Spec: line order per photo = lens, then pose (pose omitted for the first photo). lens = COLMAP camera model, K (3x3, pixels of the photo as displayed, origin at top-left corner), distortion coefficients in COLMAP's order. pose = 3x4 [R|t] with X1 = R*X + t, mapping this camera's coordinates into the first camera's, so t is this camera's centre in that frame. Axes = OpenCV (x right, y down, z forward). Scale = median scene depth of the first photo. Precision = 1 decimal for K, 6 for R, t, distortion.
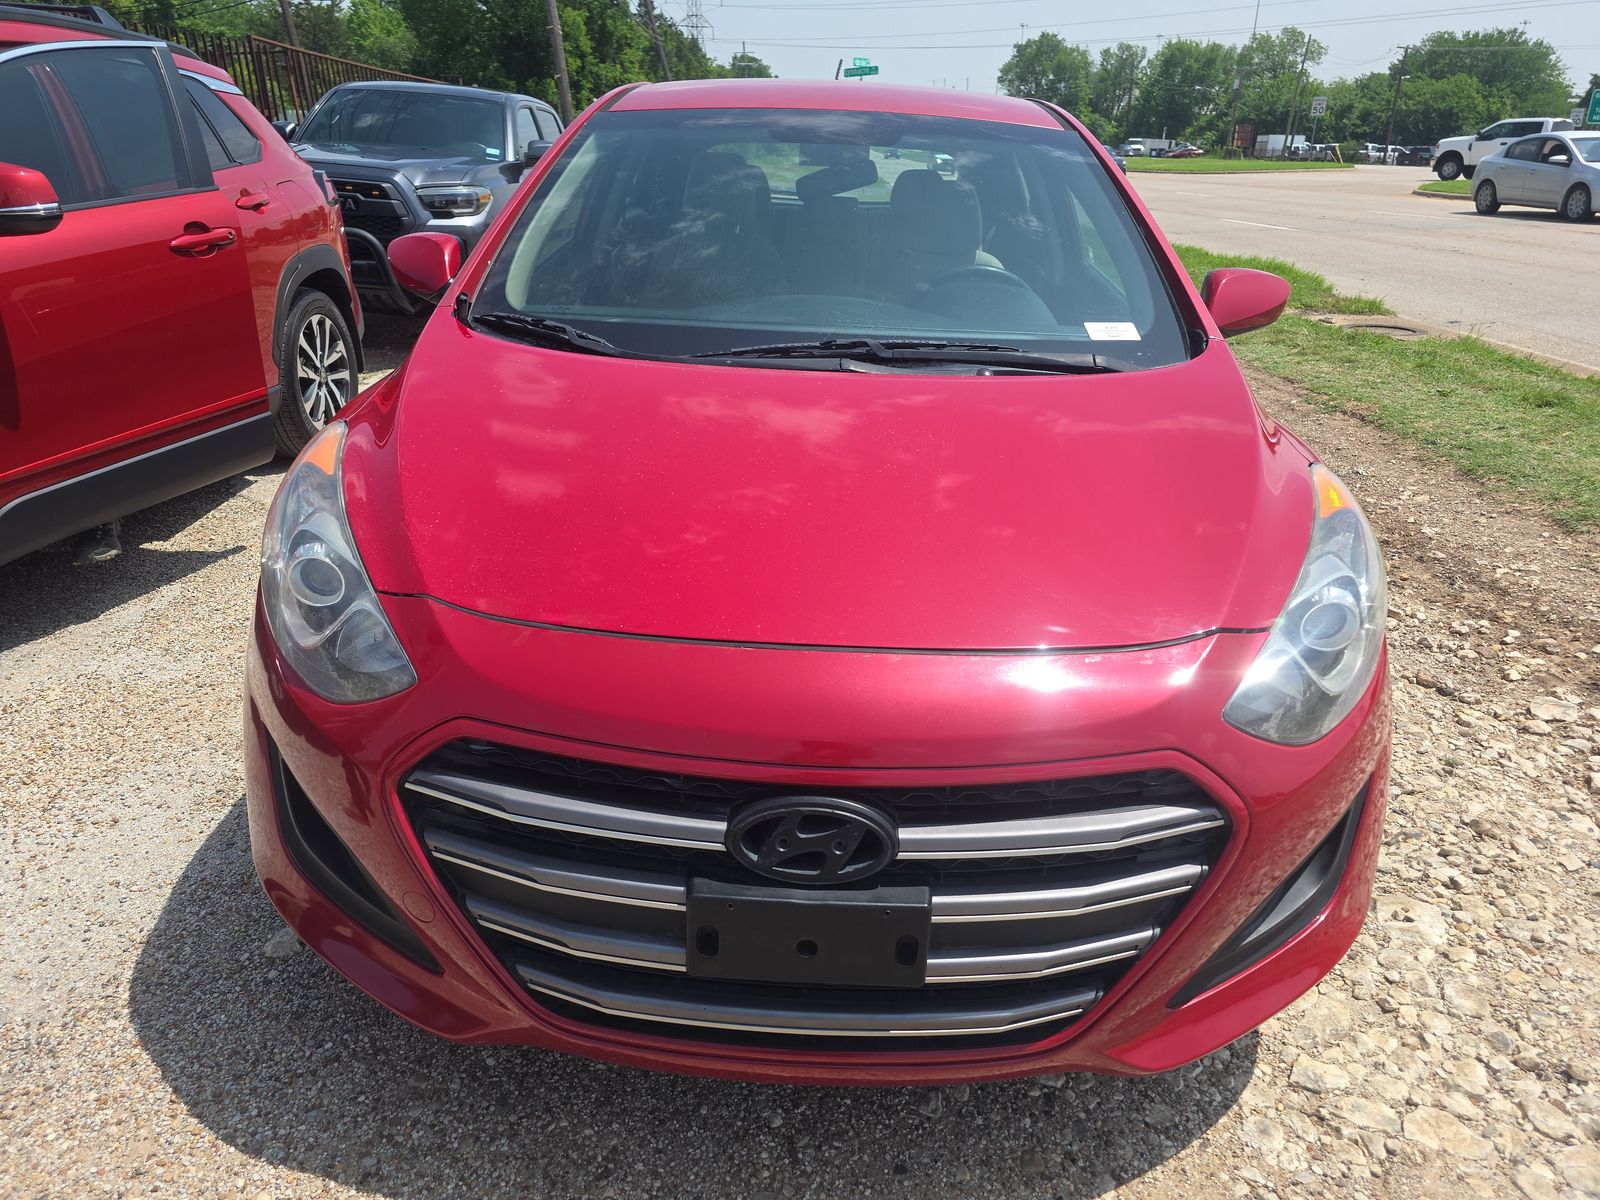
lens RADIAL K [[1111.9, 0, 793.7], [0, 1111.9, 576.2], [0, 0, 1]] dist [0.049699, -0.048547]
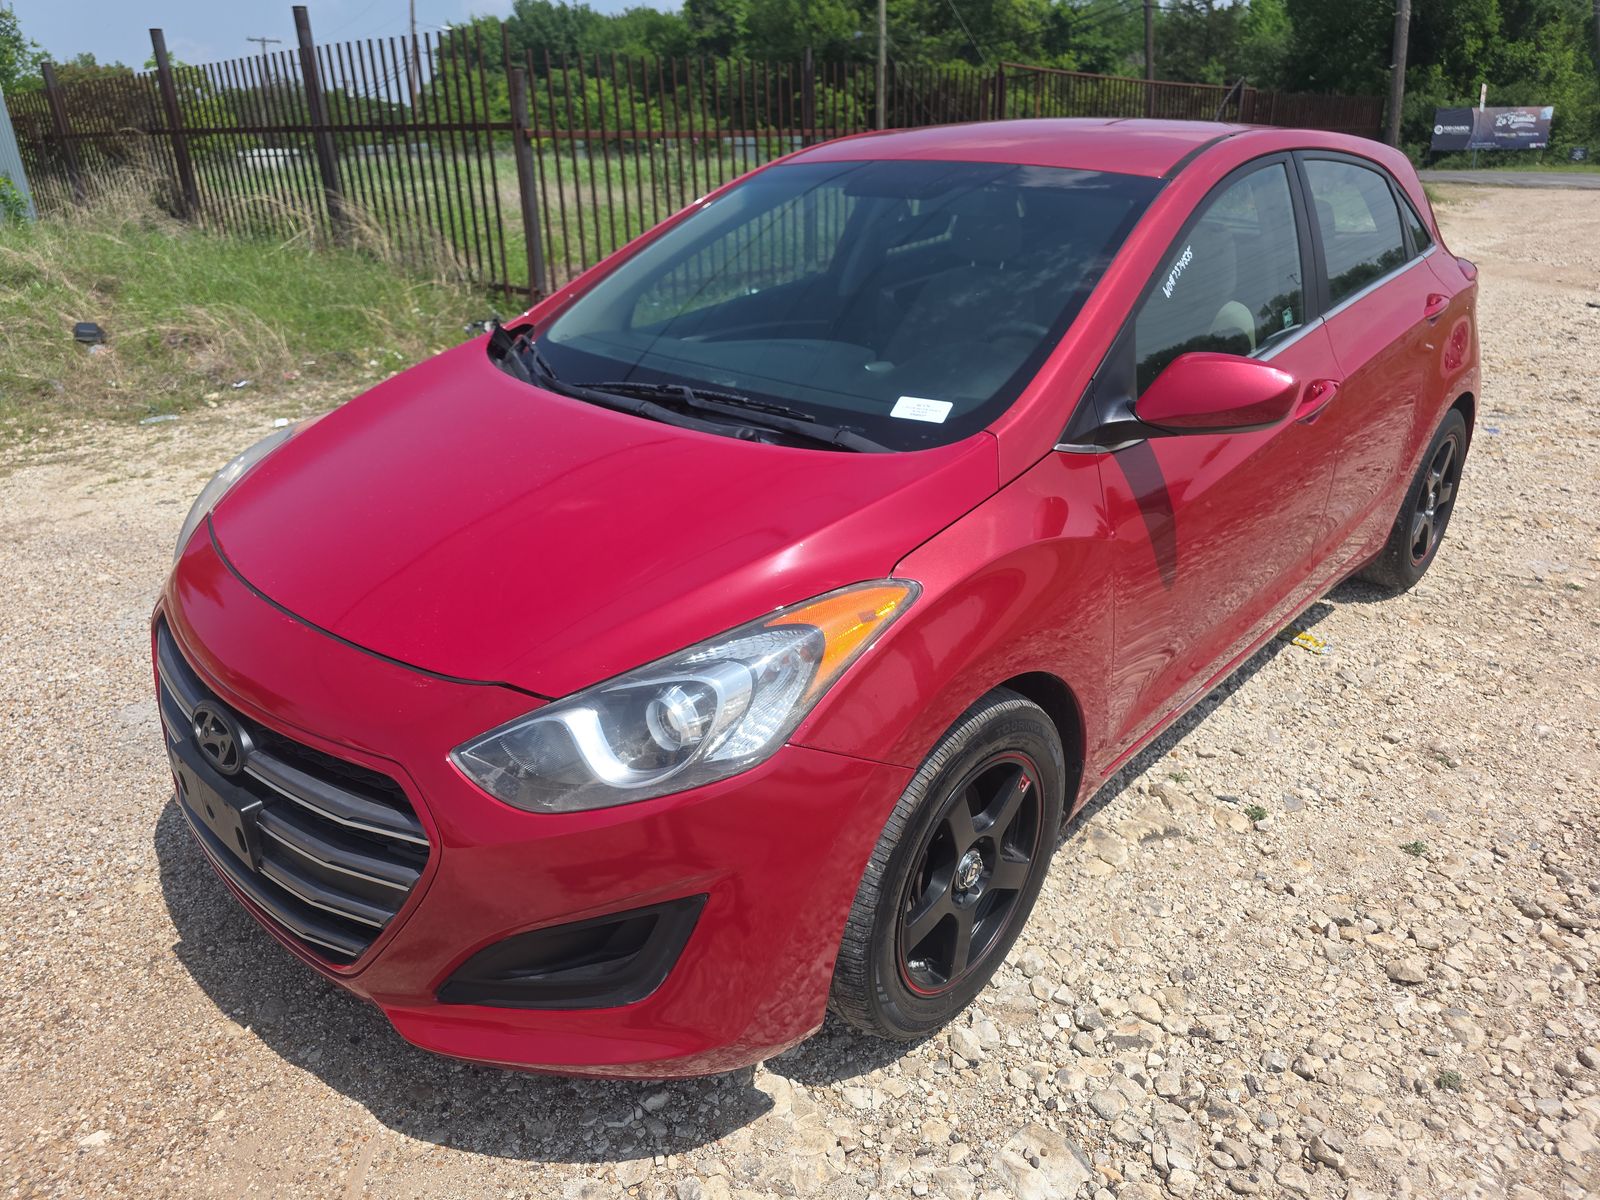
lens RADIAL K [[1111.9, 0, 793.7], [0, 1111.9, 576.2], [0, 0, 1]] dist [0.049699, -0.048547]
pose [[0.736587, 0.221464, -0.639057, 1.005360], [-0.218866, 0.972080, 0.084604, -0.167094], [0.639951, 0.077549, 0.764492, 0.273975]]
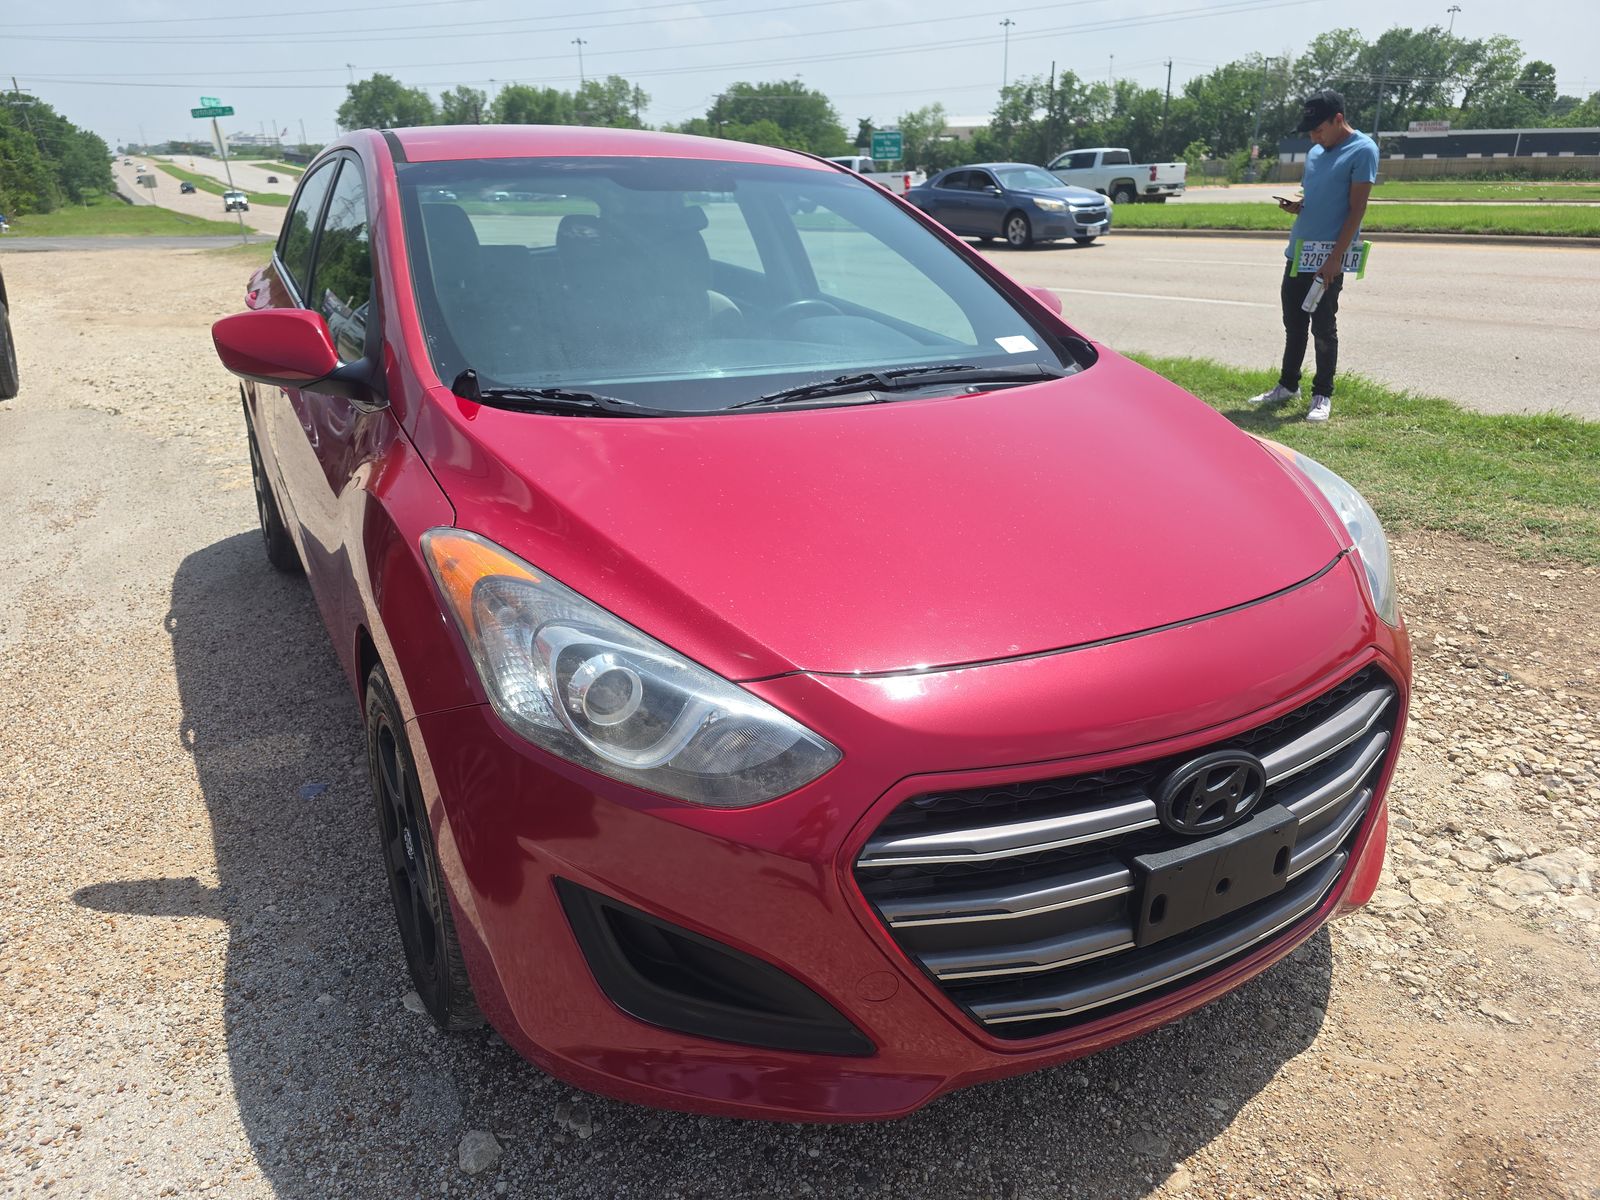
lens RADIAL K [[1113.2, 0, 800.0], [0, 1113.2, 600.0], [0, 0, 1]] dist [0.050632, -0.048422]
pose [[0.854382, -0.204355, 0.477778, -0.616880], [0.211383, 0.976597, 0.039705, -0.064462], [-0.474710, 0.067071, 0.877583, 0.131475]]
